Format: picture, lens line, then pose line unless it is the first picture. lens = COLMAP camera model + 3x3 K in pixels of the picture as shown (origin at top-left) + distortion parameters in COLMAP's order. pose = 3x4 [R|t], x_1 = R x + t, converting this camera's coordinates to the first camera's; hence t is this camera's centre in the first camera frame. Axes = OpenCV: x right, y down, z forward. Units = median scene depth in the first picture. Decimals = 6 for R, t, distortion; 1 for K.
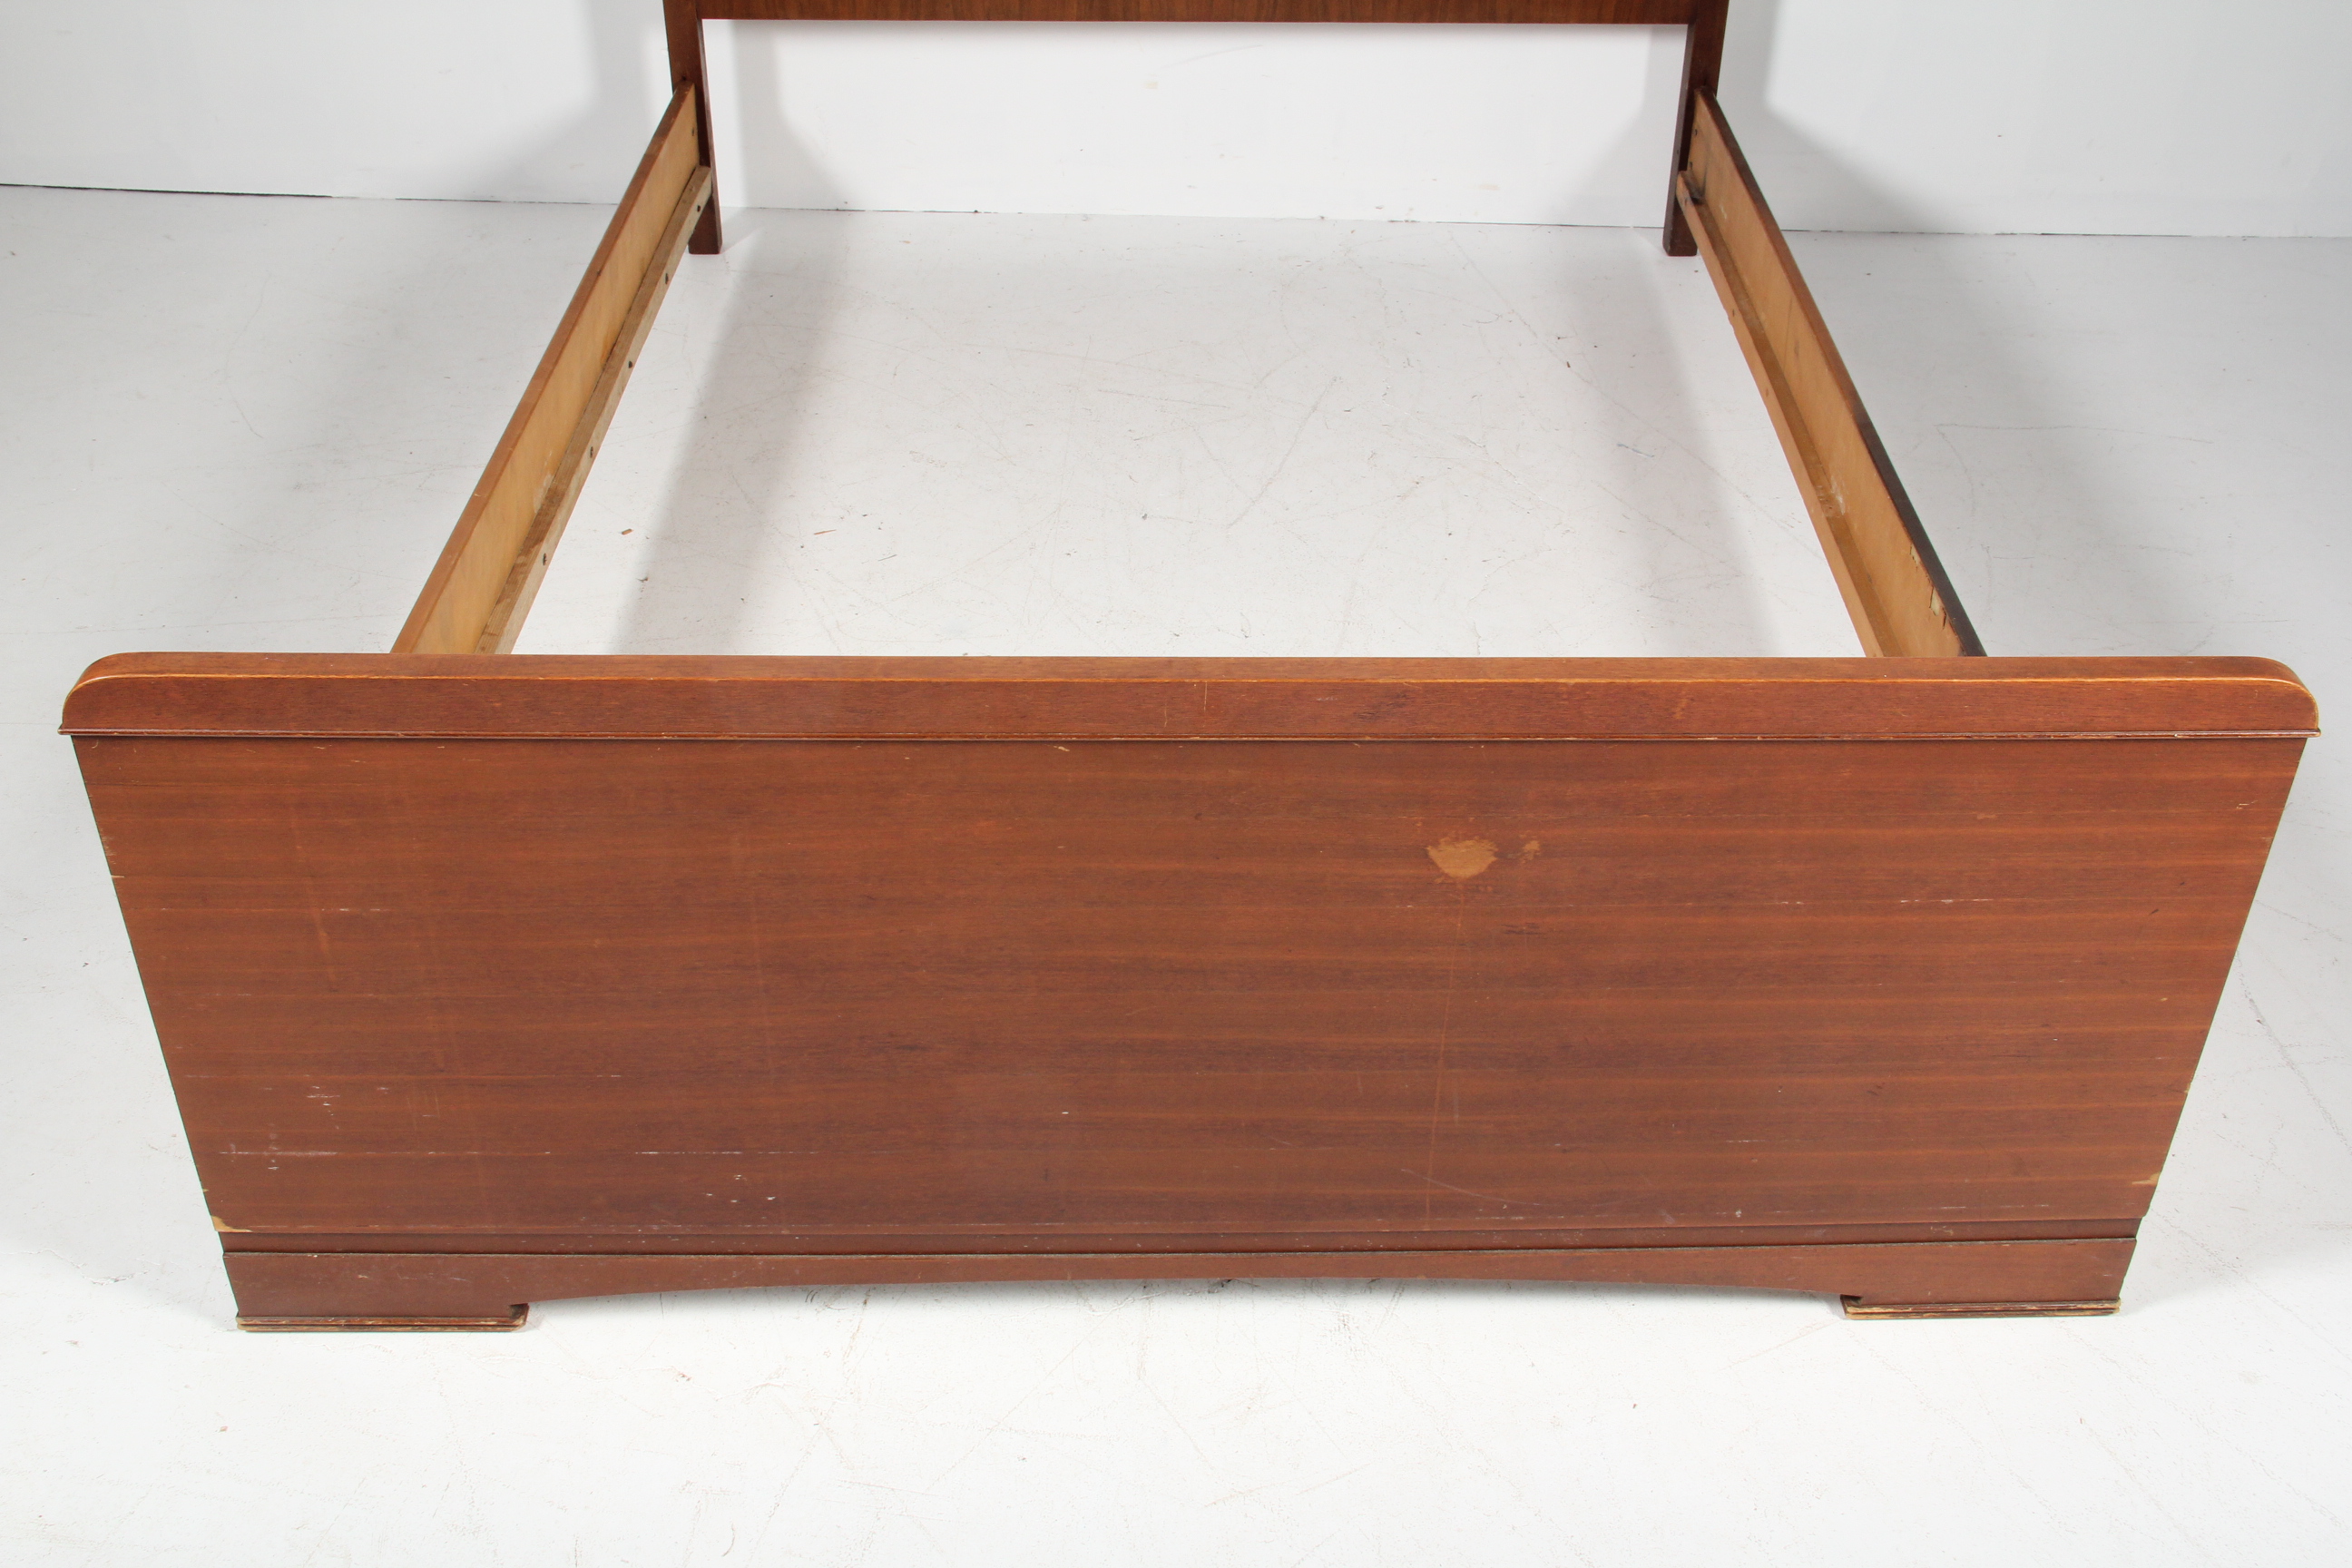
lens RADIAL K [[2499.3, 0, 1186.6], [0, 2499.3, 835.8], [0, 0, 1]] dist [-0.099549, 0.212577]
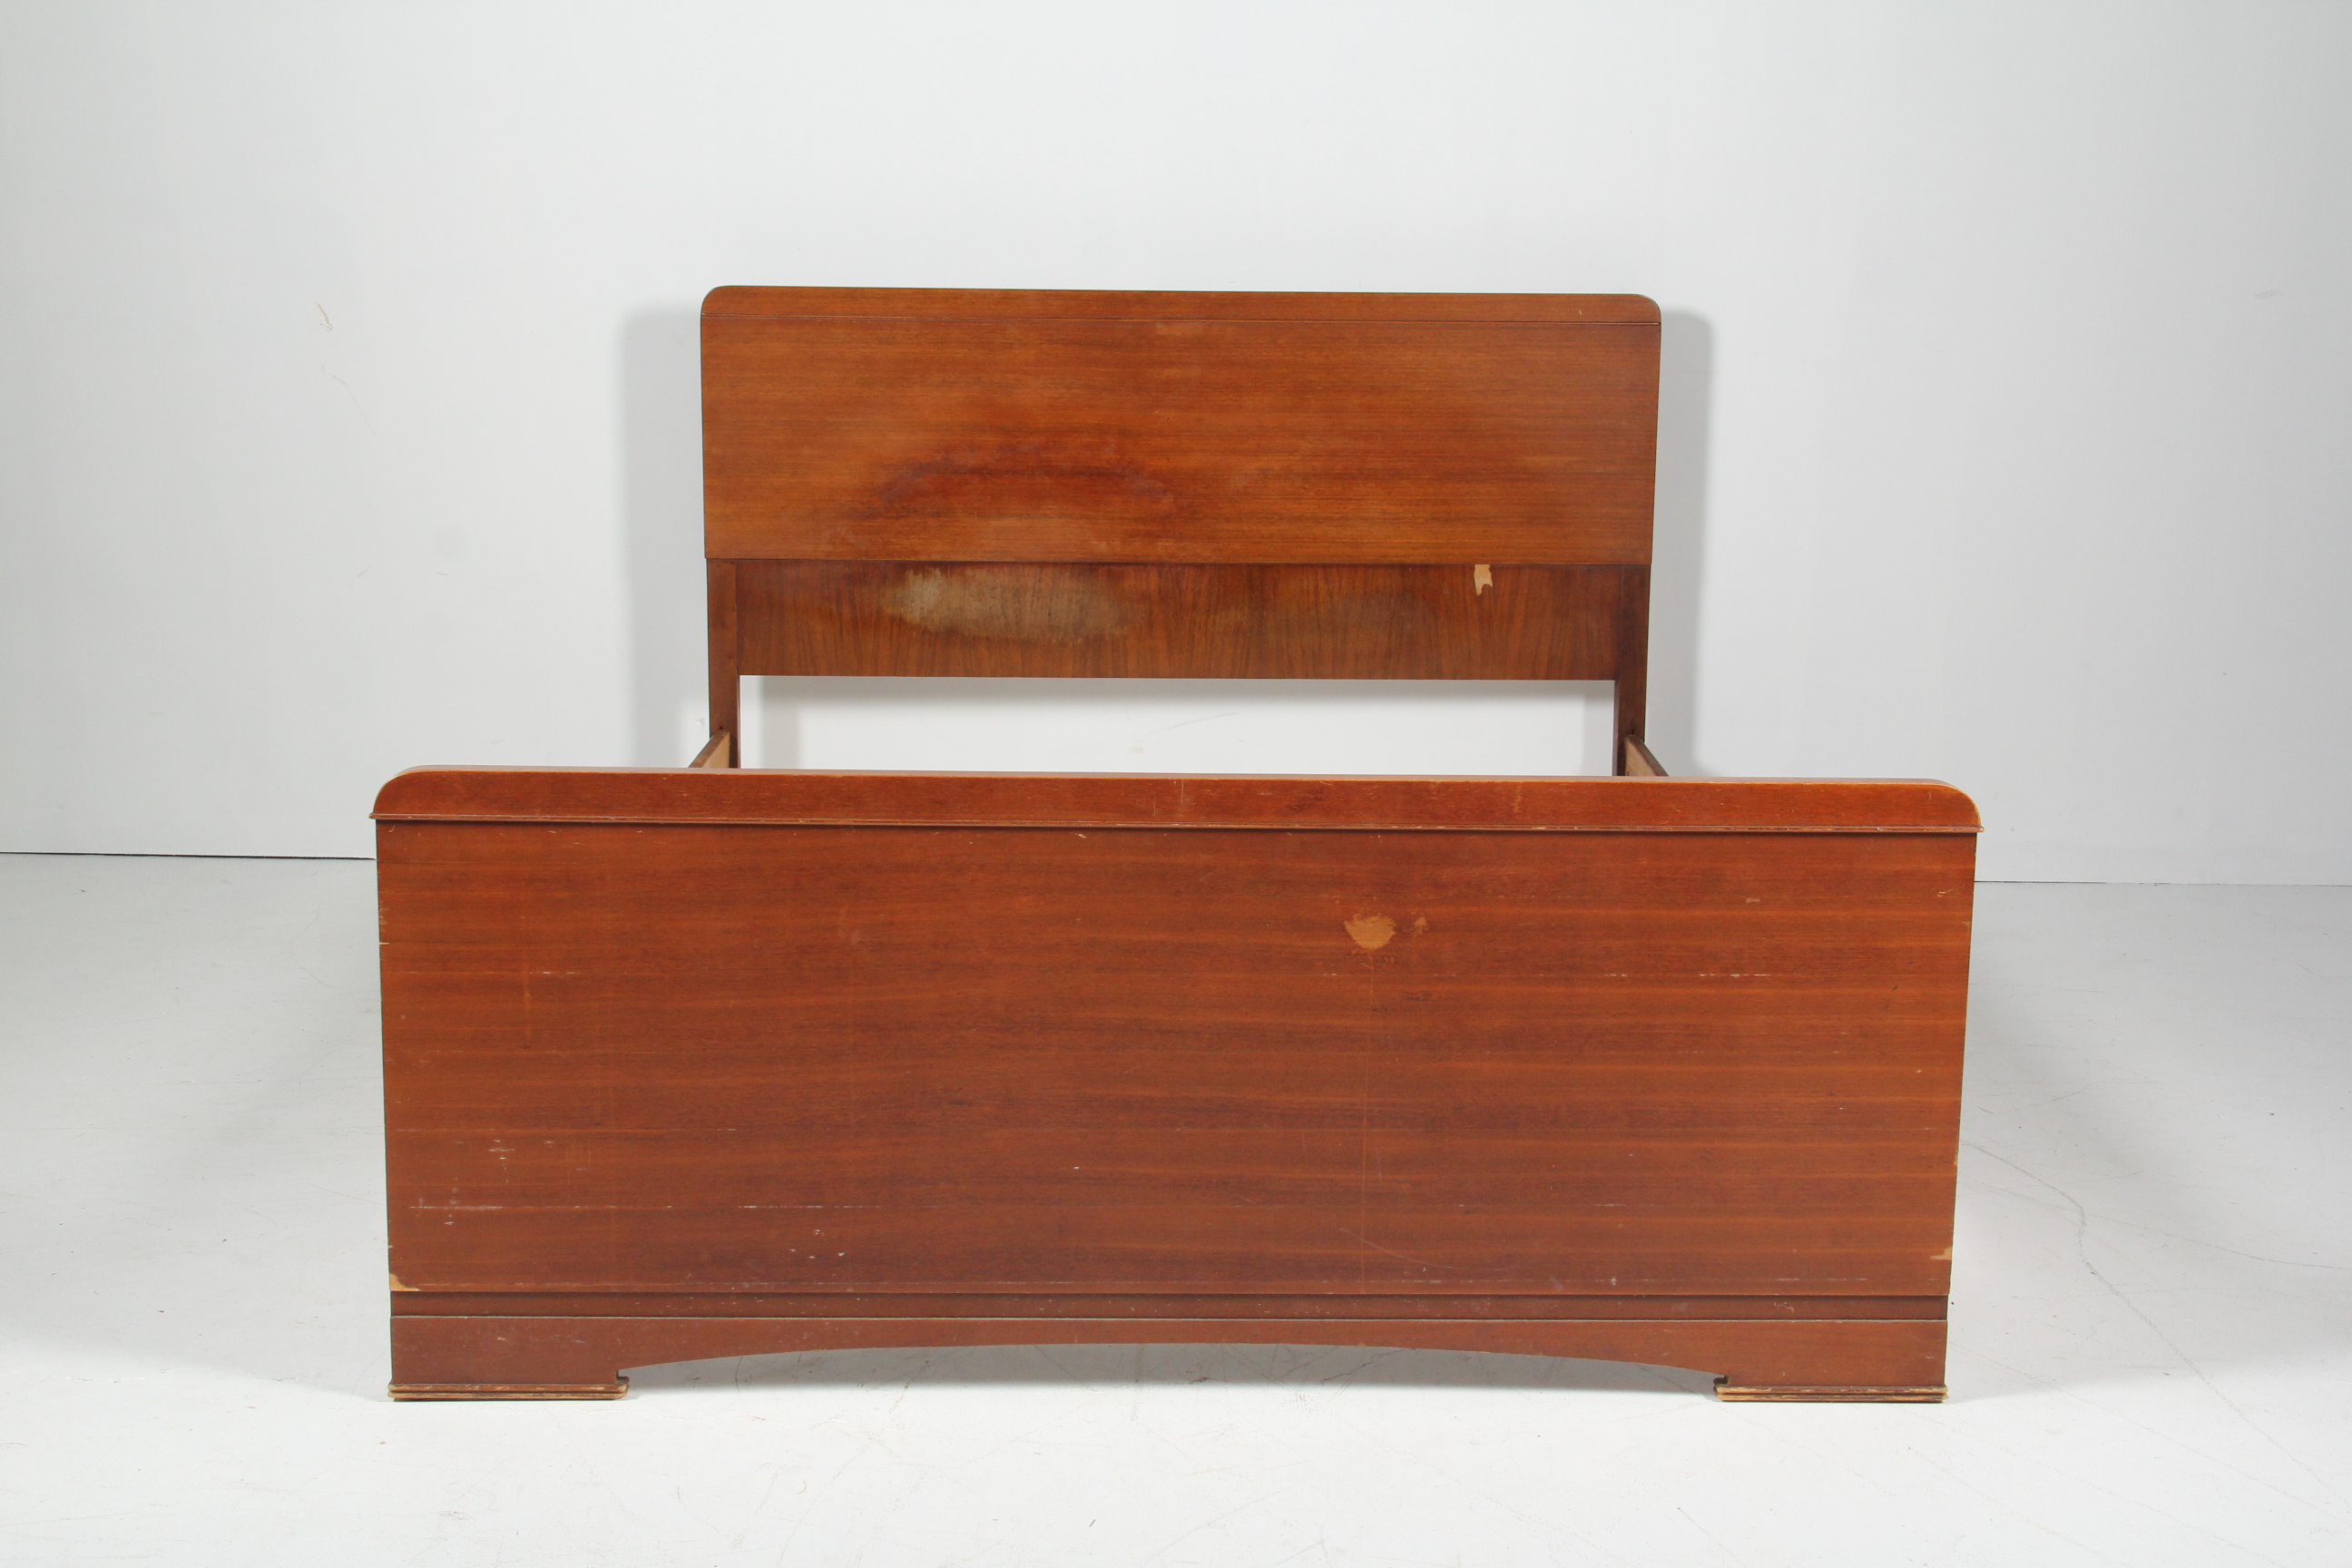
lens RADIAL K [[3163.3, 0, 1176.0], [0, 3163.3, 784.0], [0, 0, 1]] dist [0.012581, 0.020915]
pose [[0.999993, -0.003100, 0.001932, 0.000369], [0.003622, 0.910167, -0.414227, 0.629902], [-0.000474, 0.414231, 0.910172, -0.593951]]
